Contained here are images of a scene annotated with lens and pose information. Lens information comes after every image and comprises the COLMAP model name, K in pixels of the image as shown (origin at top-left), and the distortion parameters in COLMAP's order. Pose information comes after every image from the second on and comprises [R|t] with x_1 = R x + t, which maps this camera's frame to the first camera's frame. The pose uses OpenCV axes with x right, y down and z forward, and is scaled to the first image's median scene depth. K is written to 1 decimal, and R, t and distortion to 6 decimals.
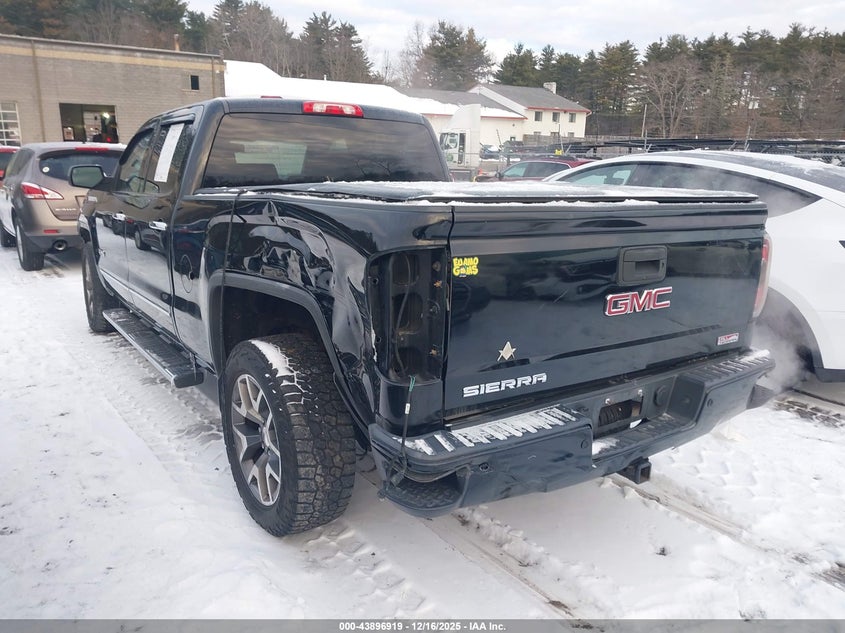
lens RADIAL K [[669.1, 0, 422.5], [0, 669.1, 316.5], [0, 0, 1]] dist [0.007934, 0.004969]
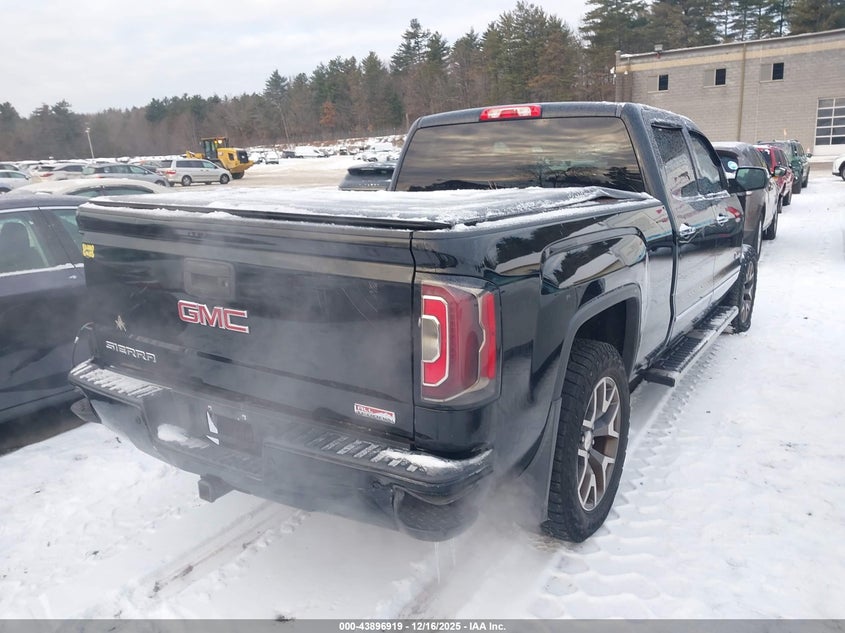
lens RADIAL K [[669.1, 0, 422.5], [0, 669.1, 316.5], [0, 0, 1]] dist [0.007934, 0.004969]
pose [[0.380392, 0.193174, -0.904425, 1.388467], [-0.186108, 0.973925, 0.129743, -0.216122], [0.905906, 0.118968, 0.406425, 0.924295]]
